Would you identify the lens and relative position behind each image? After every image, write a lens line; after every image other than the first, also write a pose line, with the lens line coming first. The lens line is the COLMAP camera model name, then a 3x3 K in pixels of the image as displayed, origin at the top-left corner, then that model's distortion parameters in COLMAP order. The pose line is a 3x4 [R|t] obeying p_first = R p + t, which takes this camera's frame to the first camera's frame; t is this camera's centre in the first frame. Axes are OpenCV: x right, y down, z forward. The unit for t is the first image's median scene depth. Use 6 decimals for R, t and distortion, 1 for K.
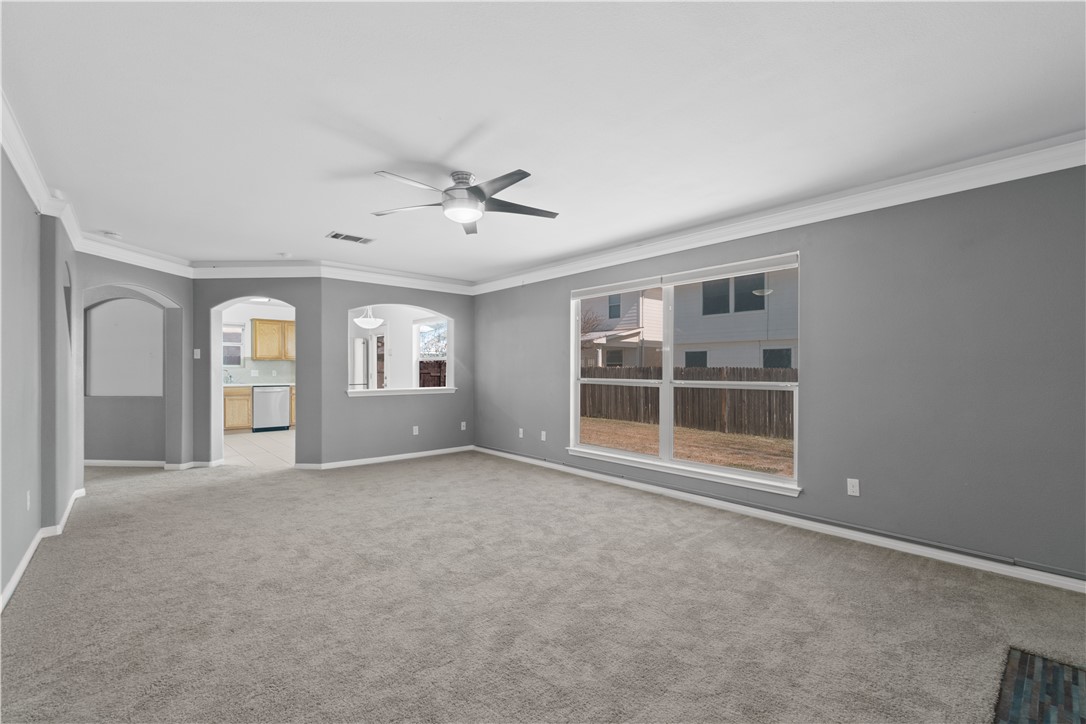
lens RADIAL K [[472.7, 0, 540.1], [0, 472.7, 367.2], [0, 0, 1]] dist [-0.002248, 0.000491]
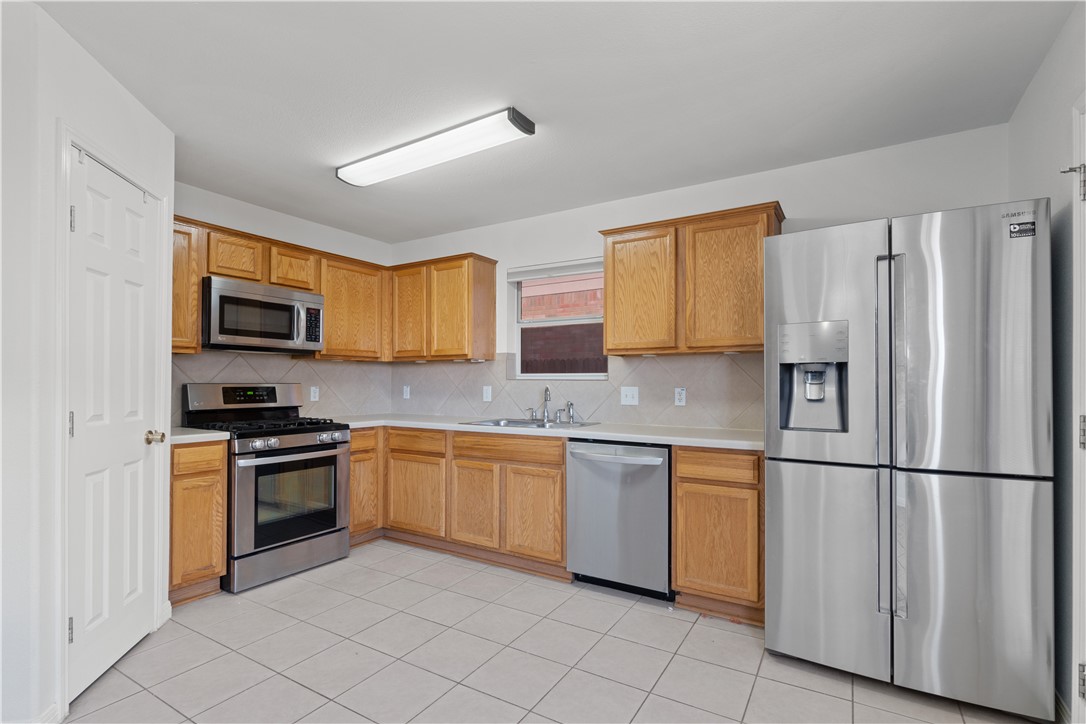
lens RADIAL K [[496.9, 0, 540.6], [0, 496.9, 372.2], [0, 0, 1]] dist [0.002595, 0.000204]
pose [[0.292983, -0.011348, -0.956050, -0.273748], [0.004041, 0.999935, -0.010630, -0.001165], [0.956109, -0.000749, 0.293010, 0.833290]]
